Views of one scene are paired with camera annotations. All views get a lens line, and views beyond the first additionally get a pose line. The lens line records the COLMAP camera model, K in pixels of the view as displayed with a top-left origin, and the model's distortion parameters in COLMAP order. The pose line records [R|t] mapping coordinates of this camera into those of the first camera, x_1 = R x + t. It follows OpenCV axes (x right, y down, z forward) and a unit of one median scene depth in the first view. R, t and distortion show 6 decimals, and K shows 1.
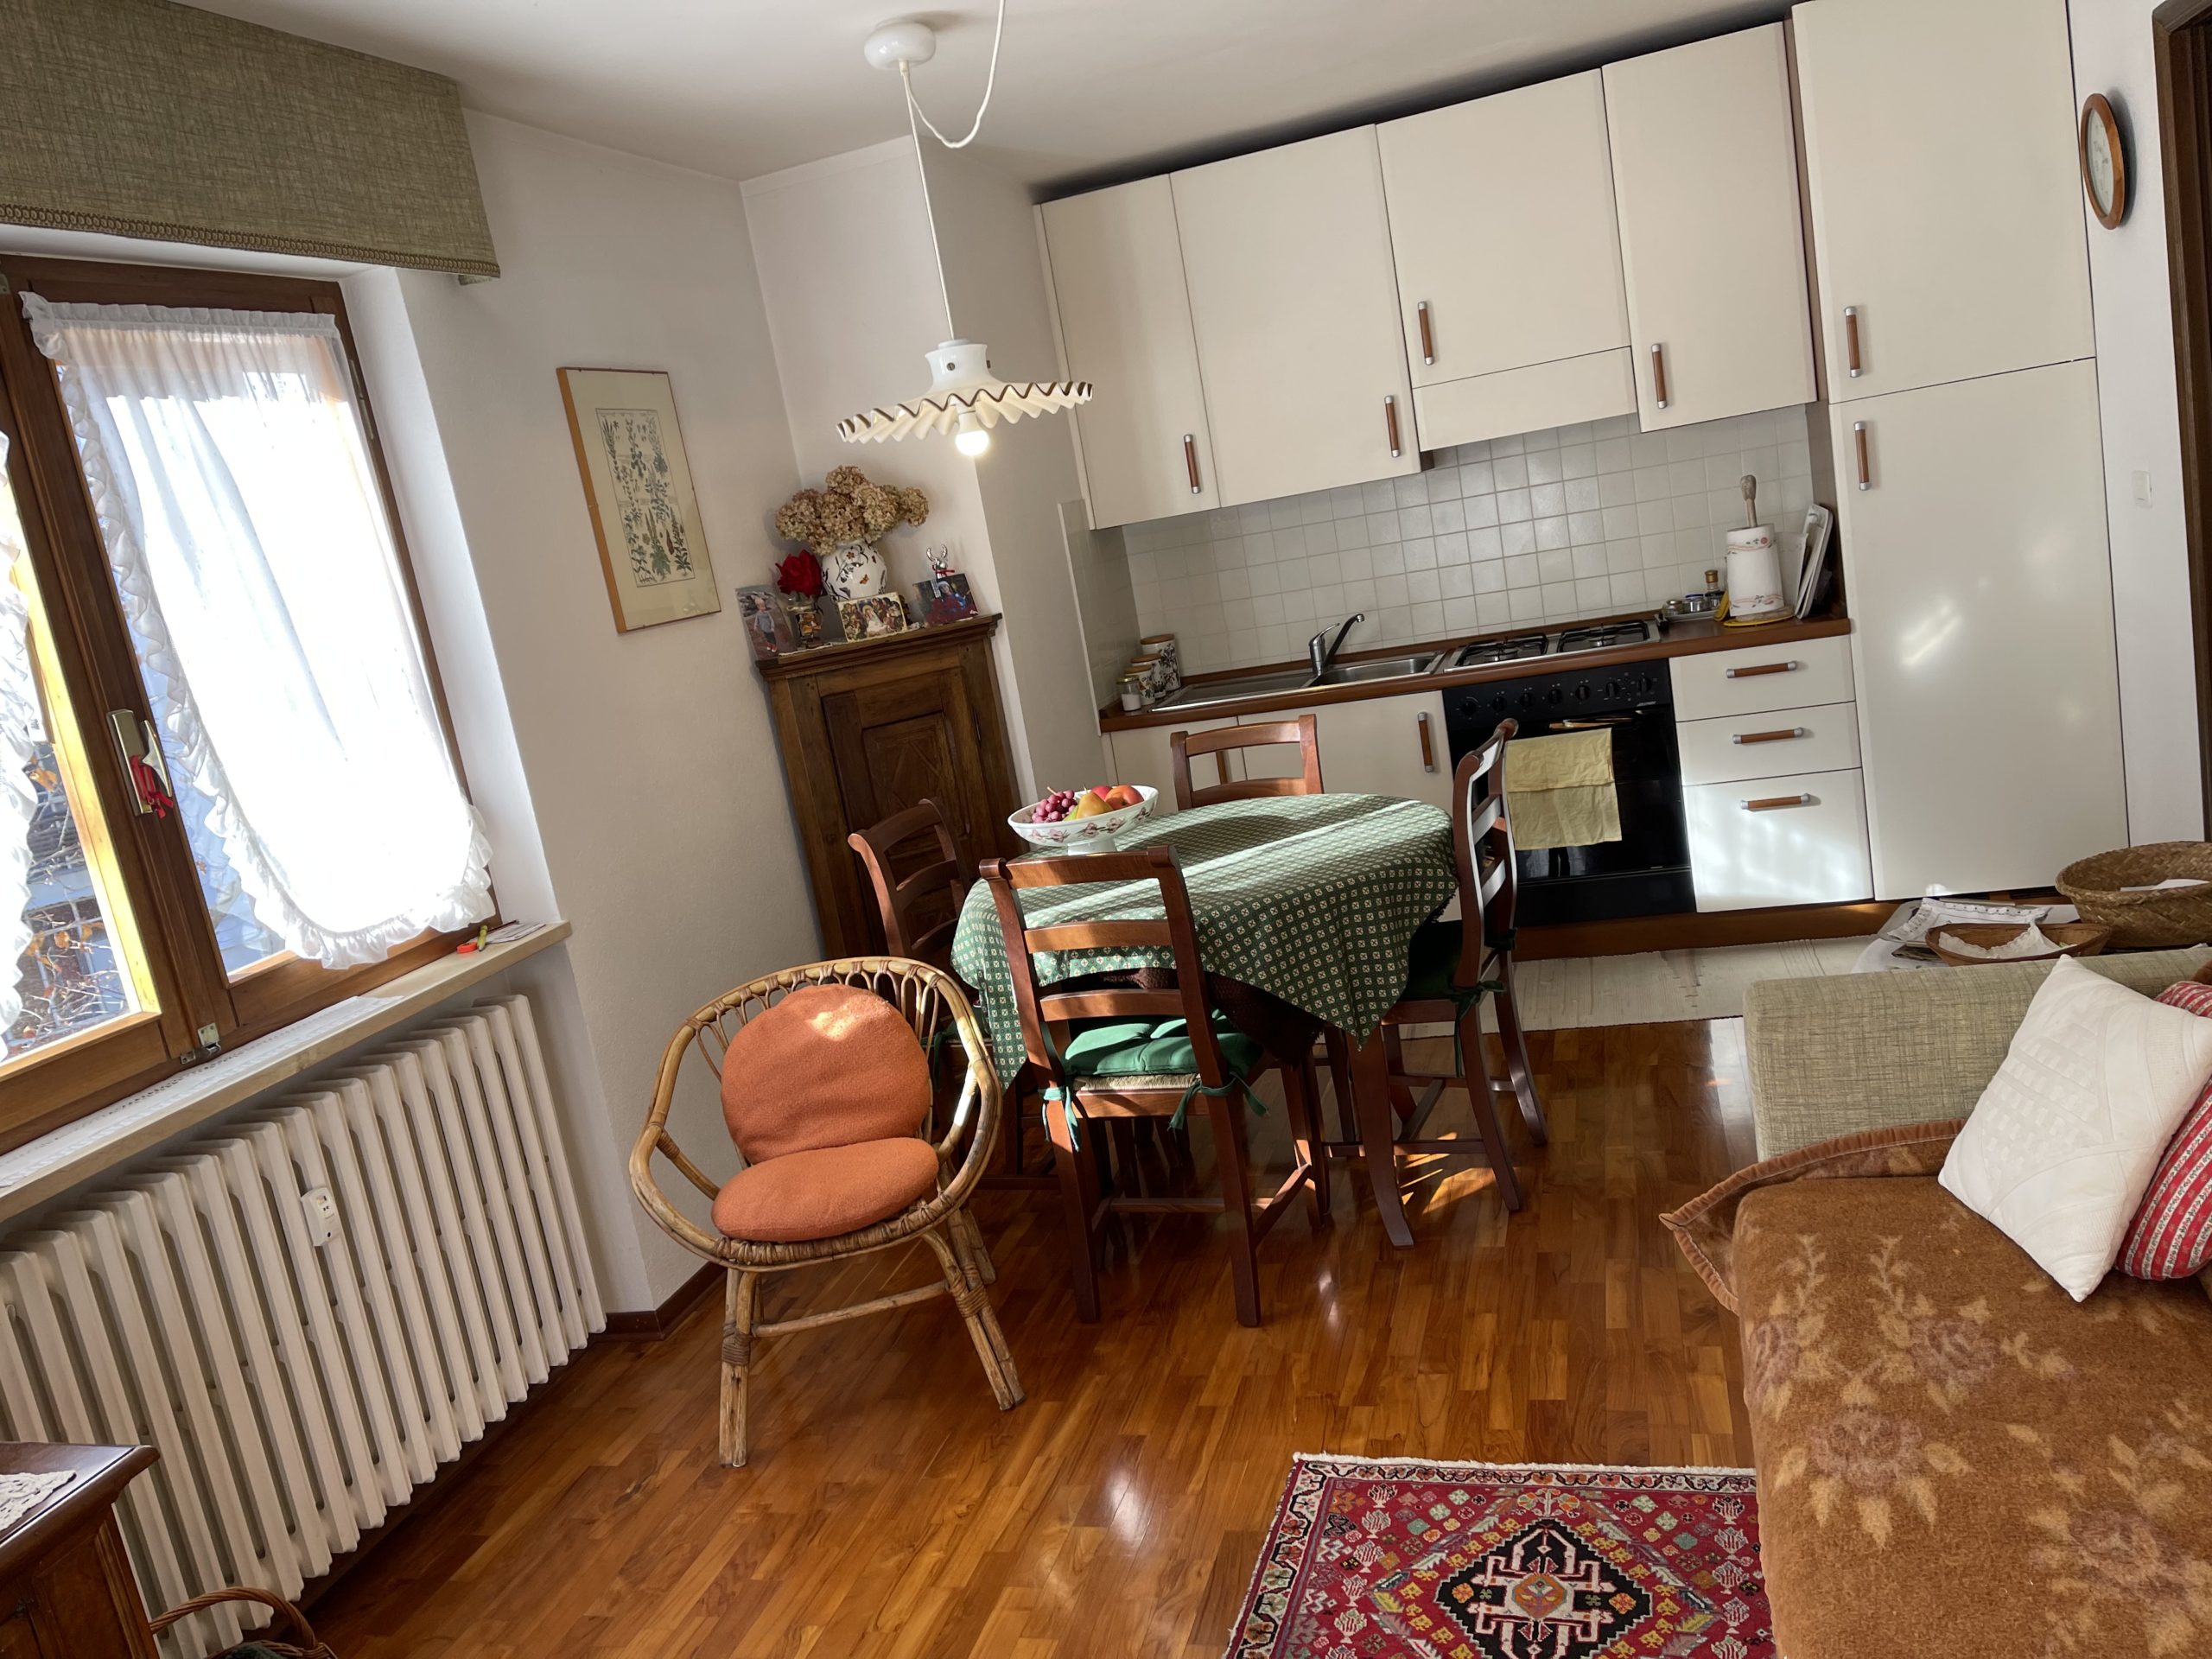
lens RADIAL K [[1659.6, 0, 1106.0], [0, 1659.6, 829.5], [0, 0, 1]] dist [0.048758, -0.138676]
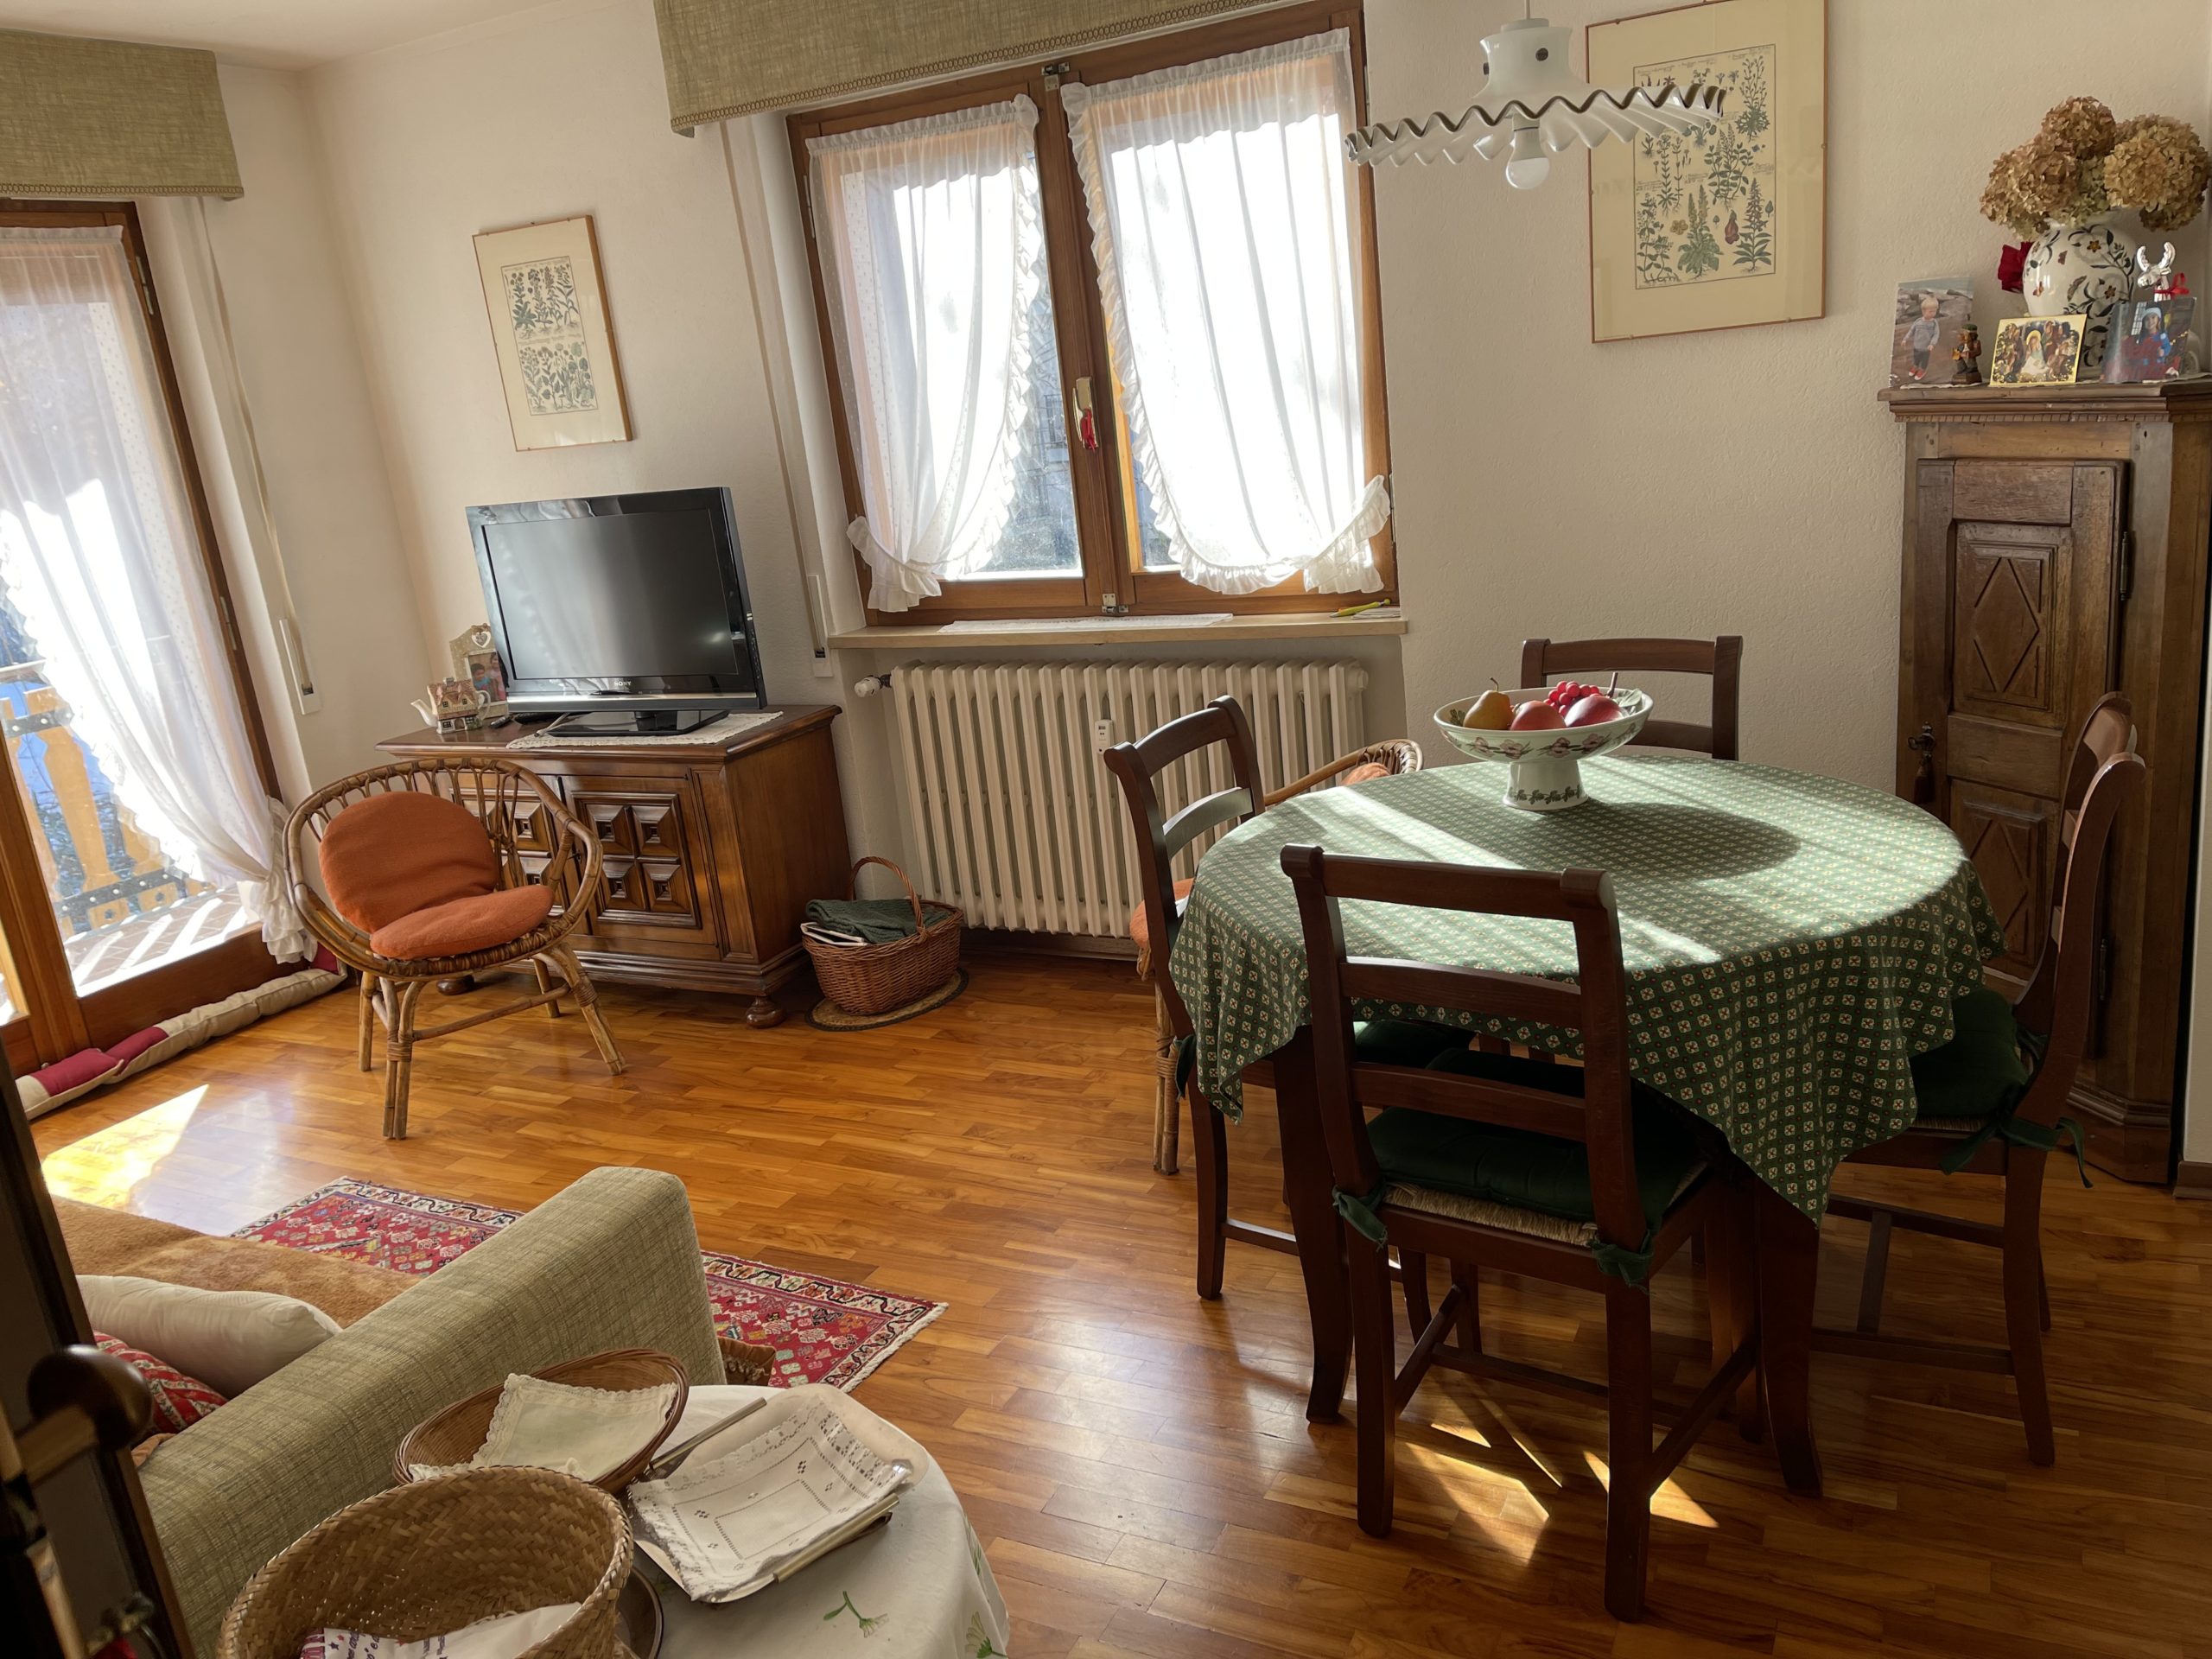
lens RADIAL K [[1680.7, 0, 1106.0], [0, 1680.7, 829.5], [0, 0, 1]] dist [0.102493, -0.136043]
pose [[-0.156365, 0.452396, -0.878002, 0.927621], [-0.045028, 0.884747, 0.463891, -0.412528], [0.986672, 0.112071, -0.117973, 1.205900]]
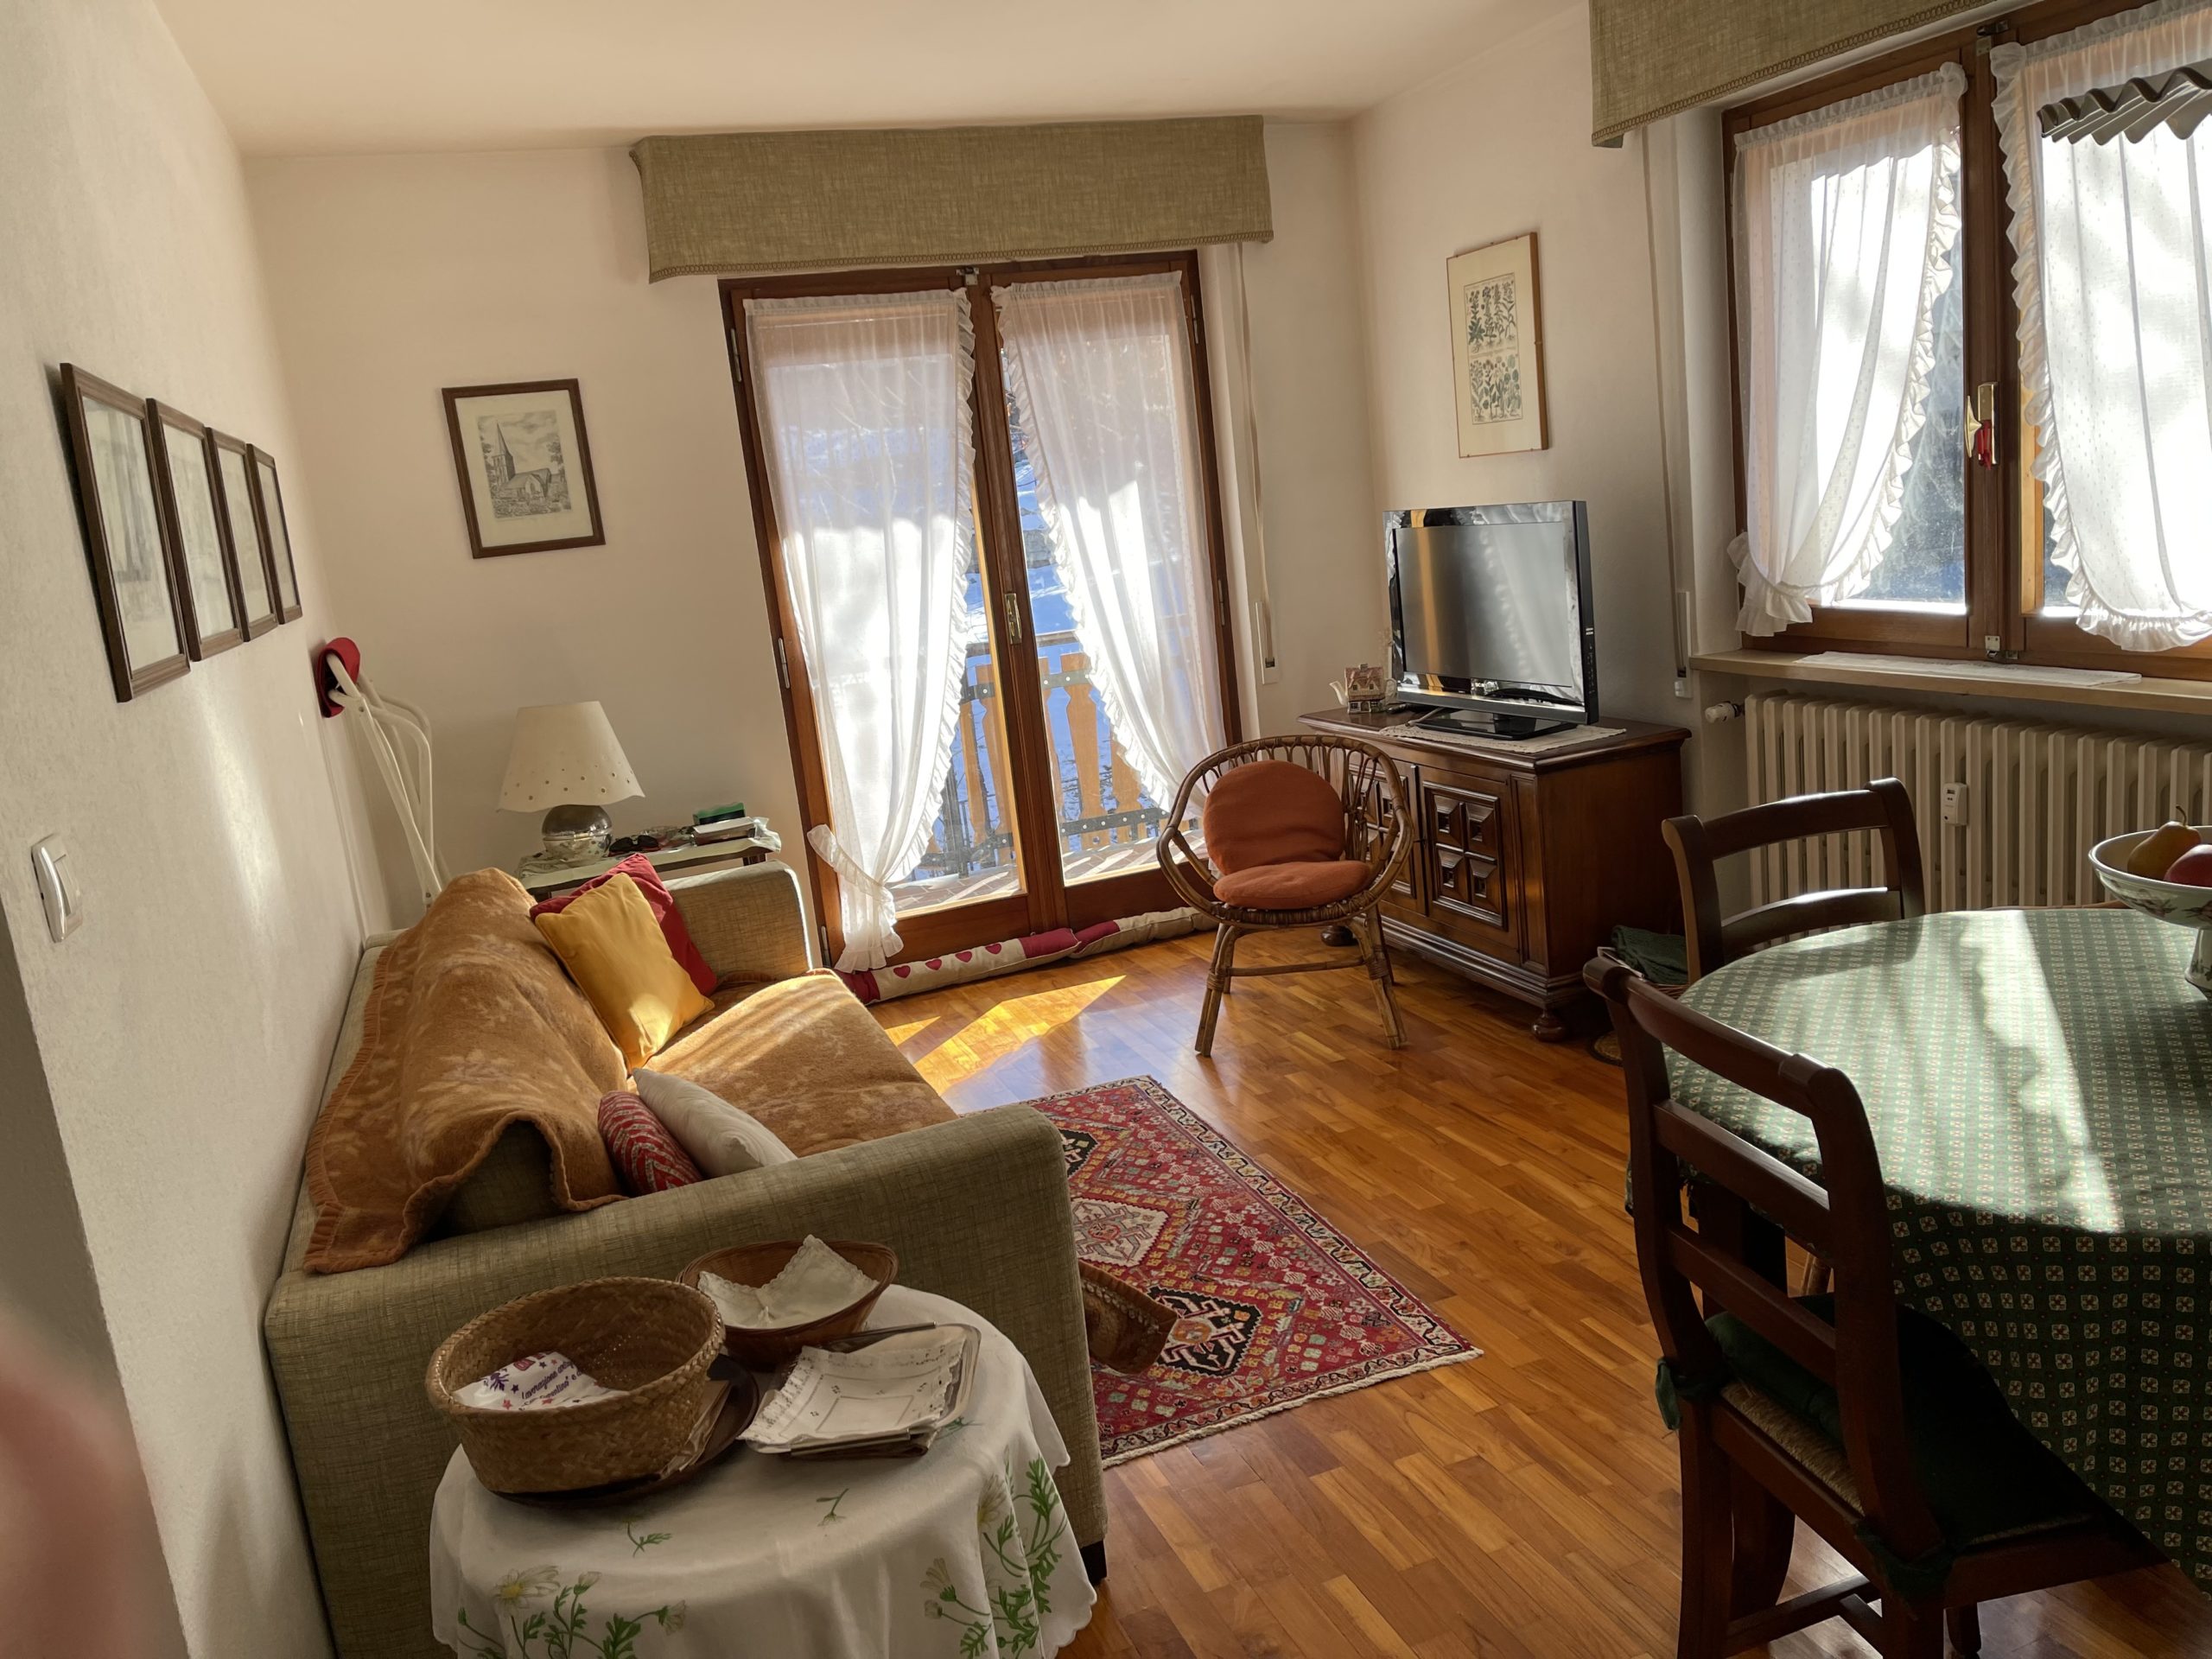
lens RADIAL K [[1676.8, 0, 1106.0], [0, 1676.8, 829.5], [0, 0, 1]] dist [0.066214, -0.100248]
pose [[-0.756206, 0.385426, -0.528772, 0.738463], [0.140179, 0.884771, 0.444444, -0.431693], [0.639142, 0.261969, -0.723097, 1.547906]]
